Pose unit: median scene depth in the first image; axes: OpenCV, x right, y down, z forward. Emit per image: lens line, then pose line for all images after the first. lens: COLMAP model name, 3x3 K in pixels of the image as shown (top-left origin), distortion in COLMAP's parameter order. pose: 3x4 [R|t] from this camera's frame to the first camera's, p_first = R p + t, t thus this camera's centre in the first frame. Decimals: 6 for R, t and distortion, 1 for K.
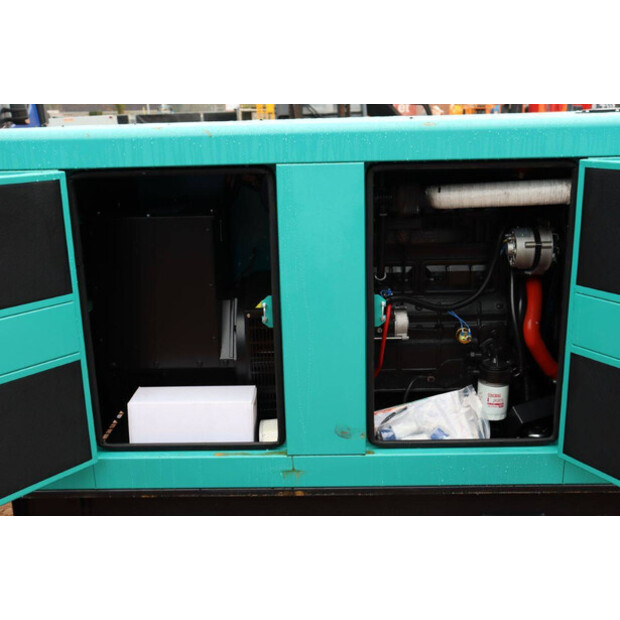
lens RADIAL K [[693.4, 0, 309.0], [0, 693.4, 309.5], [0, 0, 1]] dist [-0.017949, 0.000000]
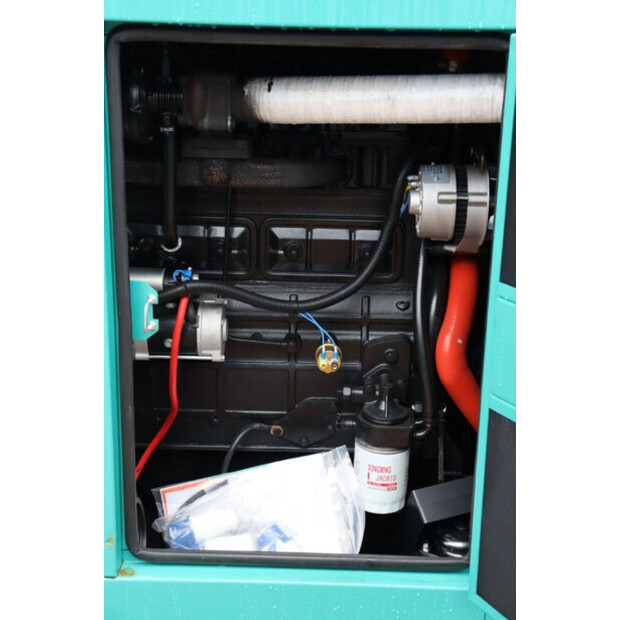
lens RADIAL K [[1025.4, 0, 311.2], [0, 1025.4, 310.0], [0, 0, 1]] dist [0.185029, 0.000000]
pose [[0.999077, 0.041814, 0.009844, 0.201313], [-0.042241, 0.997951, 0.048066, -0.038965], [-0.007814, -0.048437, 0.998796, 0.189707]]
